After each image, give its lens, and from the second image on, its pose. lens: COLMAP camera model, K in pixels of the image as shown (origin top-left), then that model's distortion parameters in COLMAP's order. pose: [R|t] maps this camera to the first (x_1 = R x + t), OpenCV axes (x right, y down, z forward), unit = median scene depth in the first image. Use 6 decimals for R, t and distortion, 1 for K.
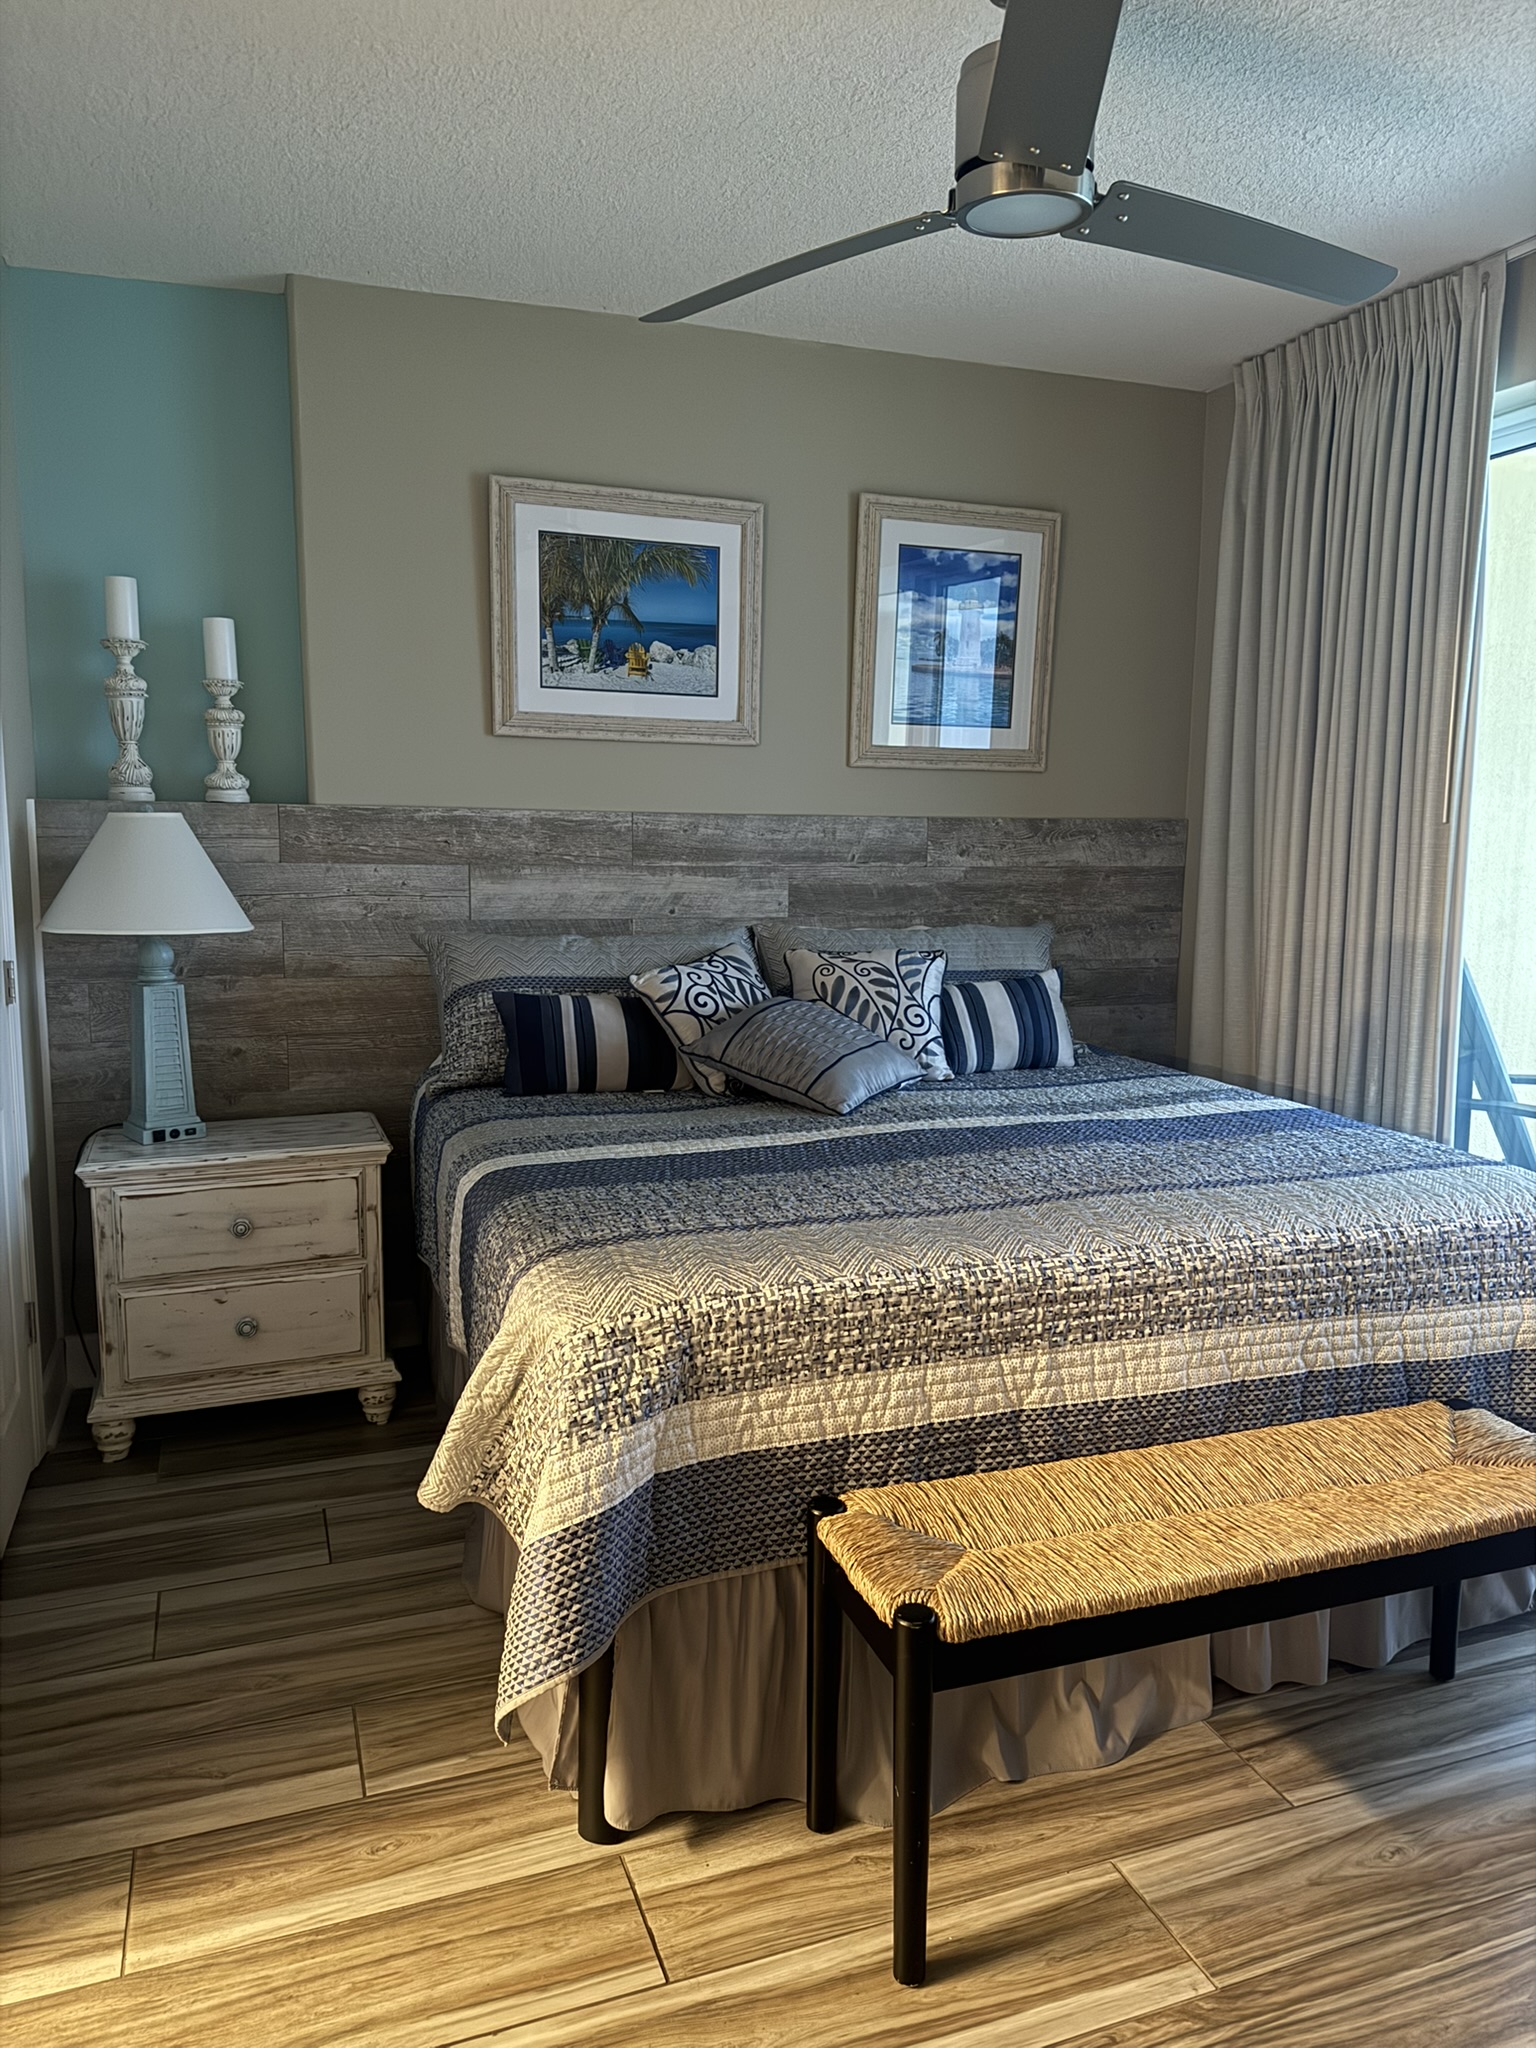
lens RADIAL K [[1415.4, 0, 776.6], [0, 1415.4, 1024.1], [0, 0, 1]] dist [0.135900, -0.220609]
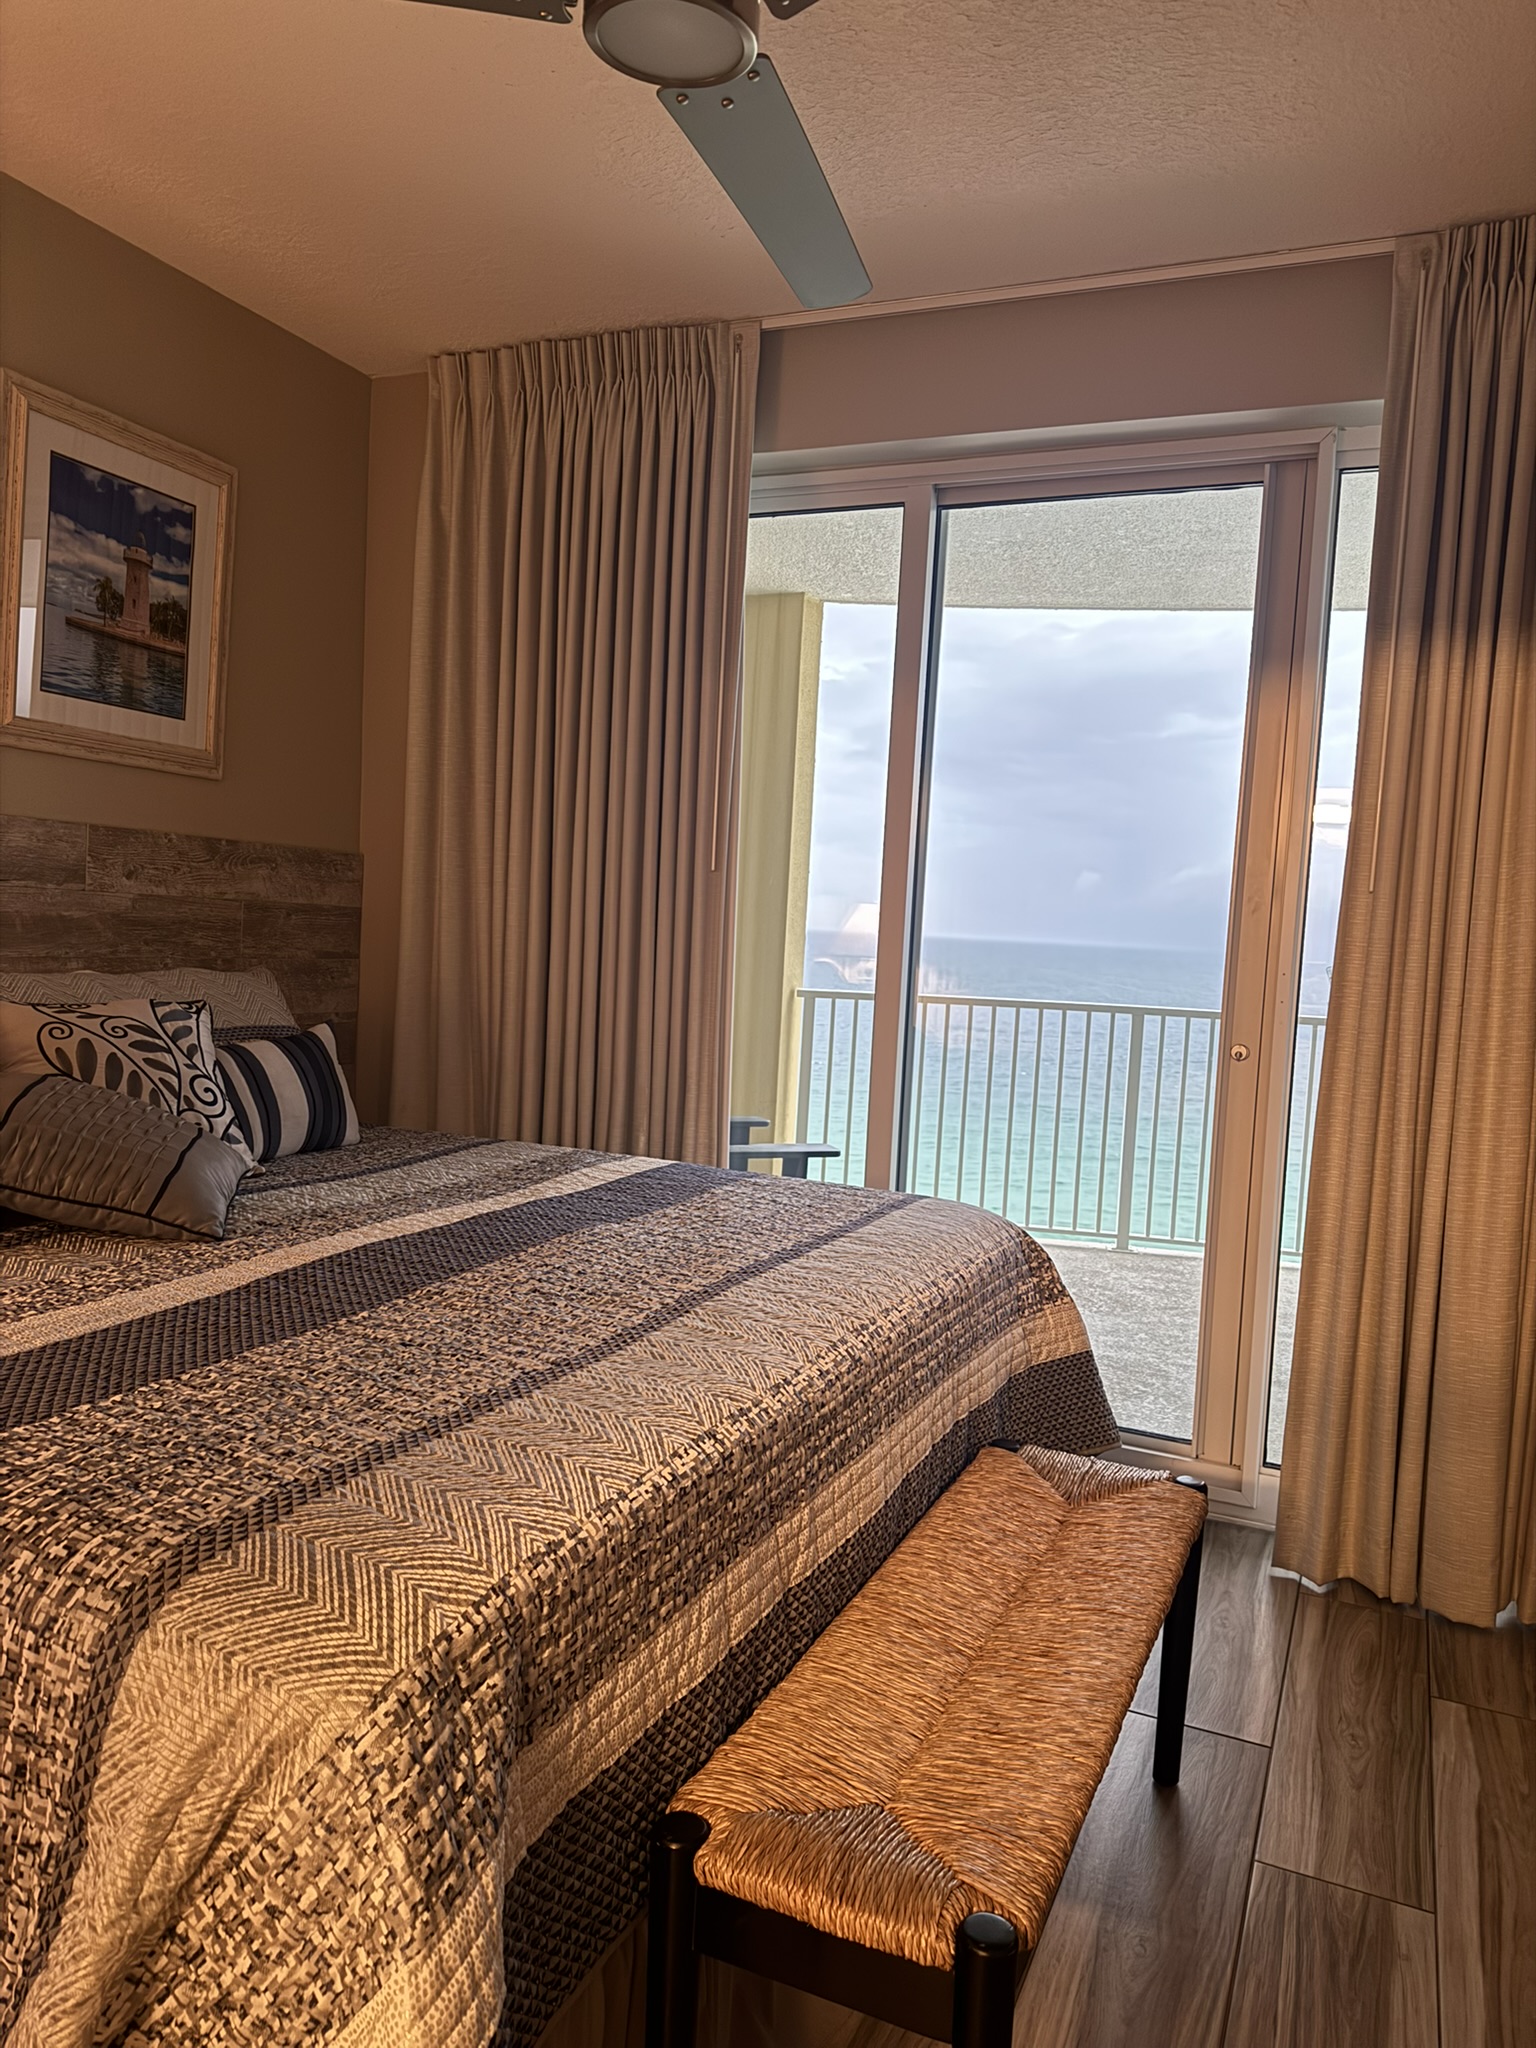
lens RADIAL K [[1415.4, 0, 776.6], [0, 1415.4, 1024.1], [0, 0, 1]] dist [0.135900, -0.220609]
pose [[0.693858, -0.022674, 0.719754, -0.352077], [0.054443, 0.998295, -0.021035, -0.012738], [-0.718051, 0.053781, 0.693910, 0.432737]]
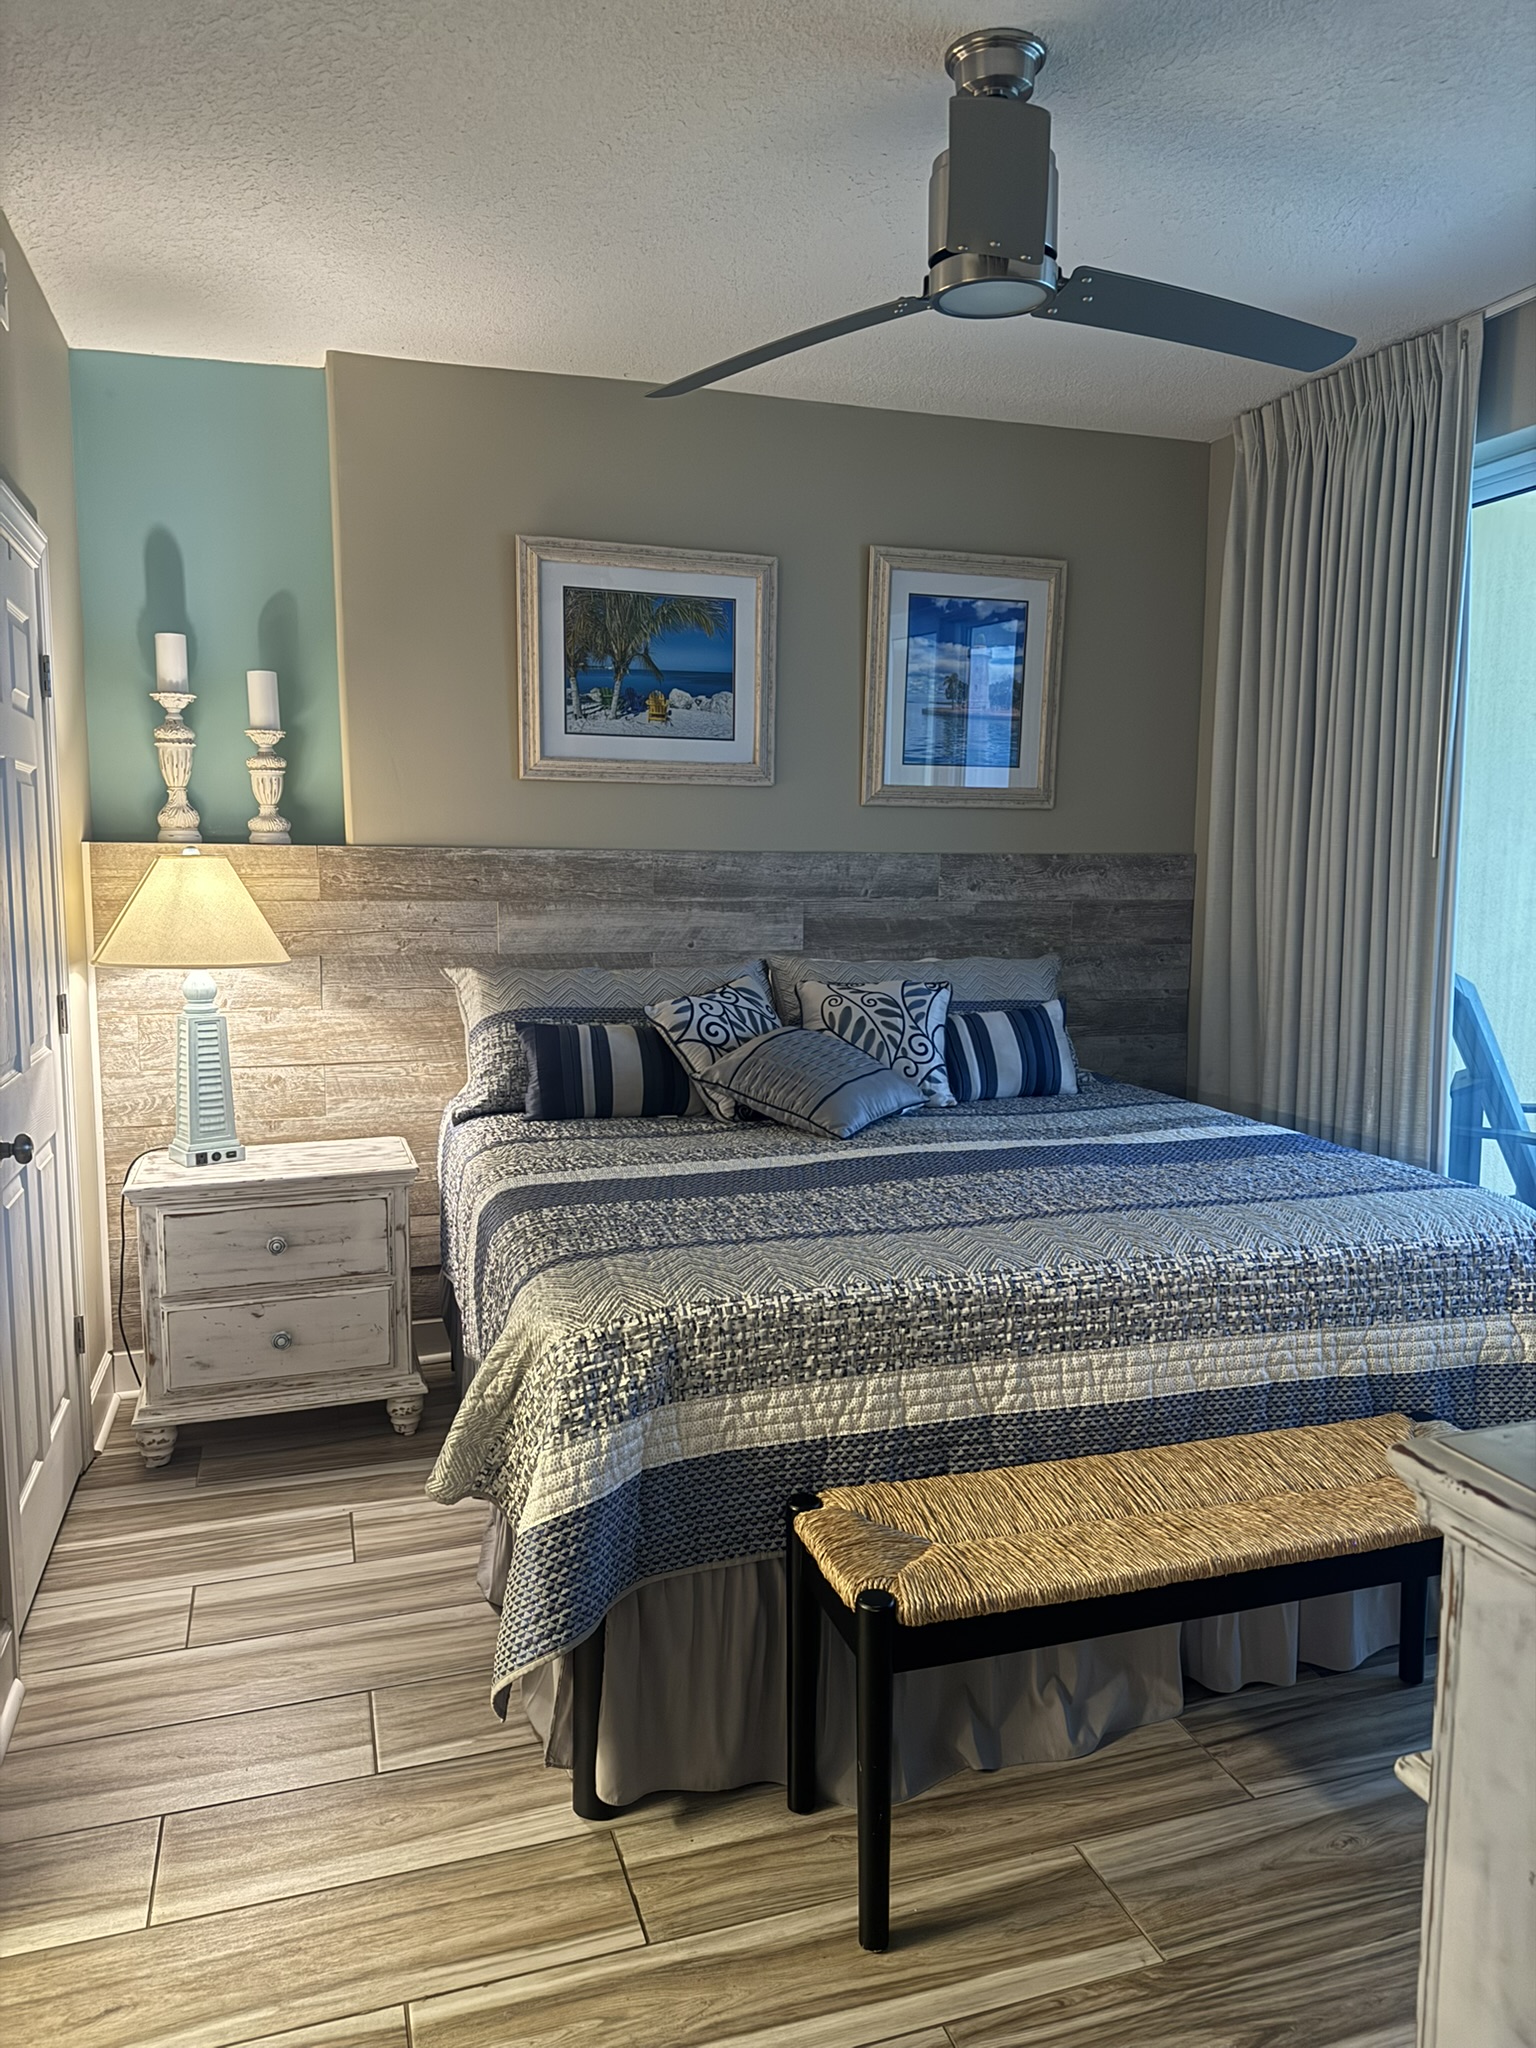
lens RADIAL K [[1410.7, 0, 777.7], [0, 1410.7, 1024.5], [0, 0, 1]] dist [0.152178, -0.265875]
pose [[0.999399, -0.001129, -0.034658, 0.046190], [0.000371, 0.999760, -0.021885, 0.003125], [0.034674, 0.021859, 0.999160, -0.063975]]
